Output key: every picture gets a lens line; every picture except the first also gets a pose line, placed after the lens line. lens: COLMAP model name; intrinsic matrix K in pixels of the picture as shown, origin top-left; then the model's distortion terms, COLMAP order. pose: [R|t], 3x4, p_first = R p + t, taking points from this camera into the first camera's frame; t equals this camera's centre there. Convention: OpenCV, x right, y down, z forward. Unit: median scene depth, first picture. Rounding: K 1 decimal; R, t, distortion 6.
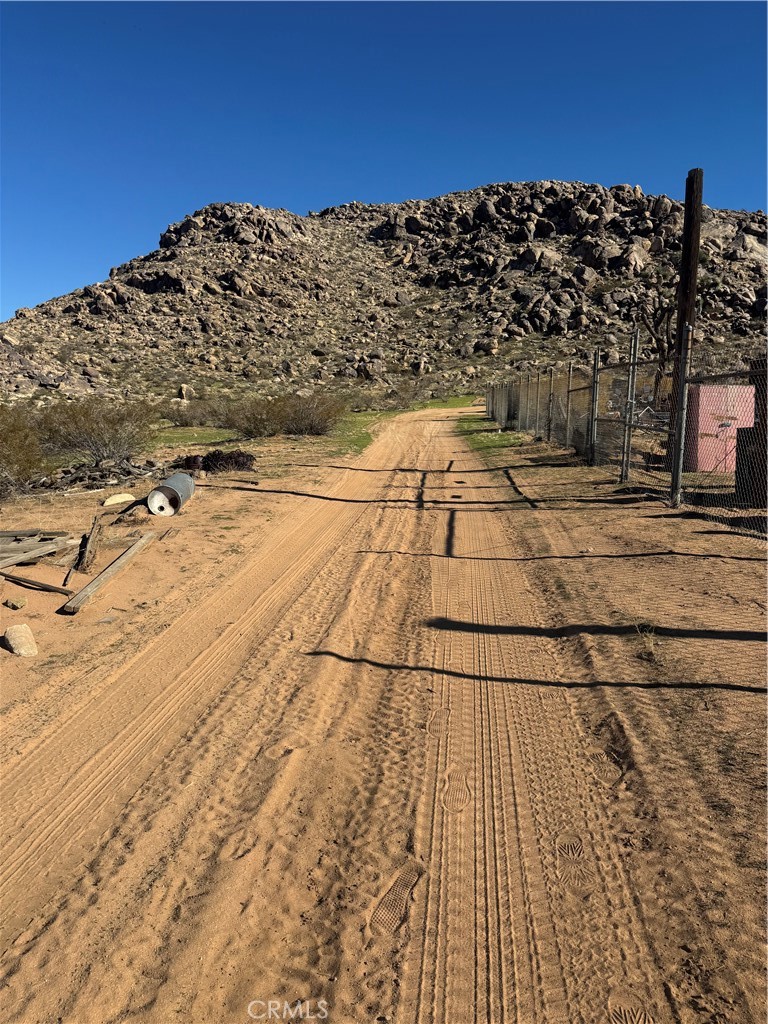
lens RADIAL K [[722.2, 0, 382.8], [0, 722.2, 514.1], [0, 0, 1]] dist [-0.015785, -0.047295]
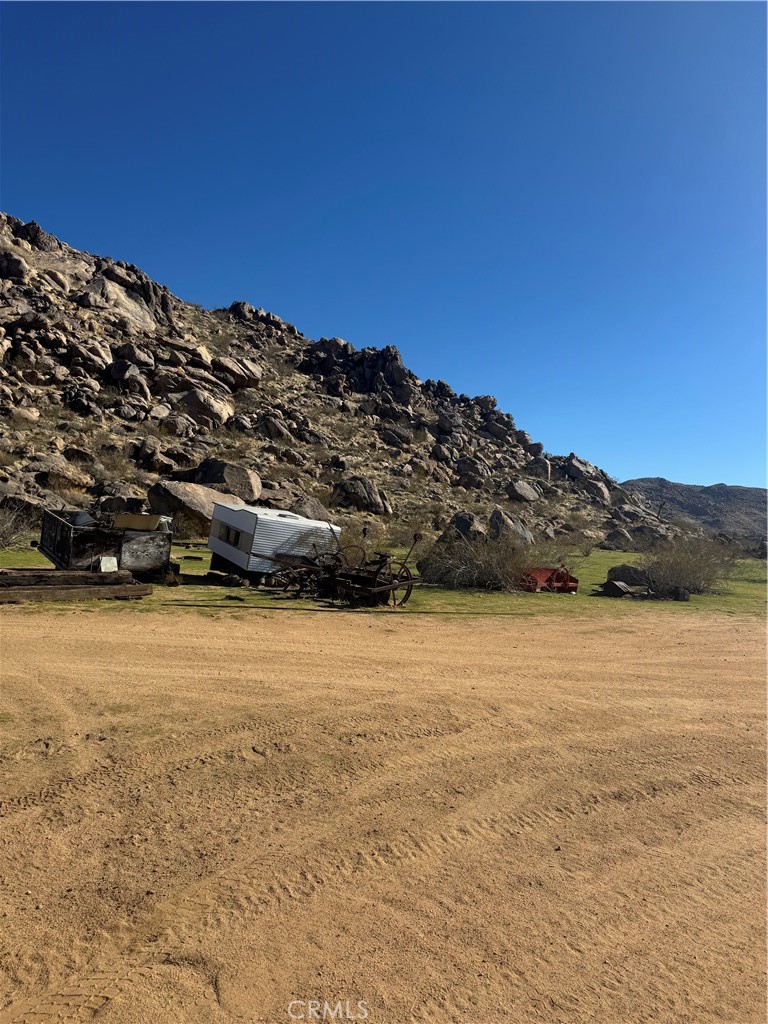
lens RADIAL K [[722.2, 0, 383.6], [0, 722.2, 514.0], [0, 0, 1]] dist [-0.015785, -0.047295]
pose [[0.721448, 0.022666, 0.692097, 0.278933], [0.091720, 0.987530, -0.127951, -0.082621], [-0.686367, 0.155790, 0.710373, 0.450044]]
